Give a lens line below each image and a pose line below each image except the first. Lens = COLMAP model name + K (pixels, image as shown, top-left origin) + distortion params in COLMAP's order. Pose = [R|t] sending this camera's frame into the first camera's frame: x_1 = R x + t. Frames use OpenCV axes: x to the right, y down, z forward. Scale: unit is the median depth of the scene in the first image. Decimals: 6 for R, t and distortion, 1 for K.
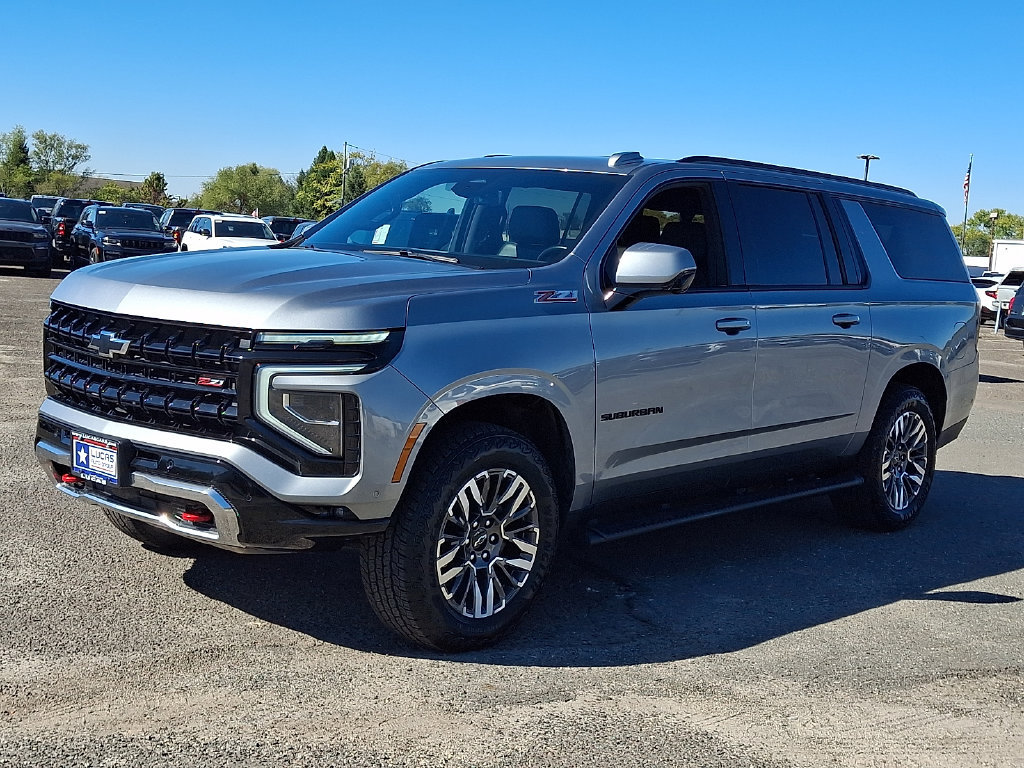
lens RADIAL K [[1299.3, 0, 528.6], [0, 1299.3, 382.3], [0, 0, 1]] dist [0.244724, -0.743117]
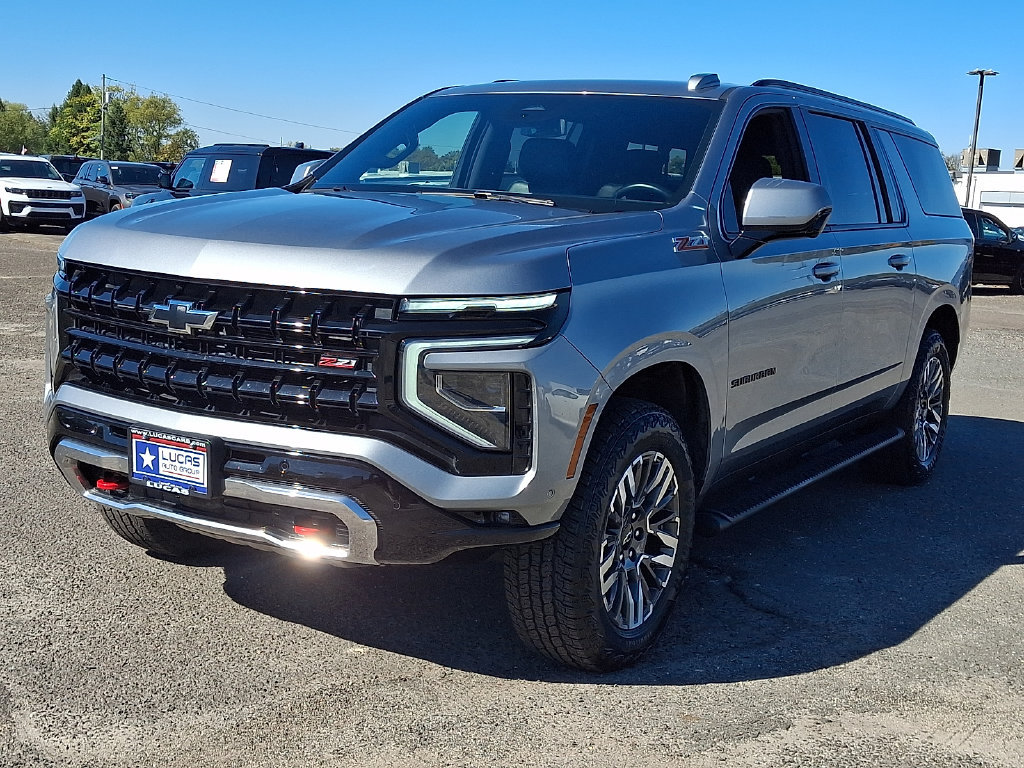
lens RADIAL K [[1299.3, 0, 528.6], [0, 1299.3, 382.3], [0, 0, 1]] dist [0.244724, -0.743117]
pose [[0.985721, -0.036166, 0.164458, -0.244450], [0.028489, 0.998402, 0.048799, -0.022345], [-0.165960, -0.043417, 0.985176, 0.191095]]
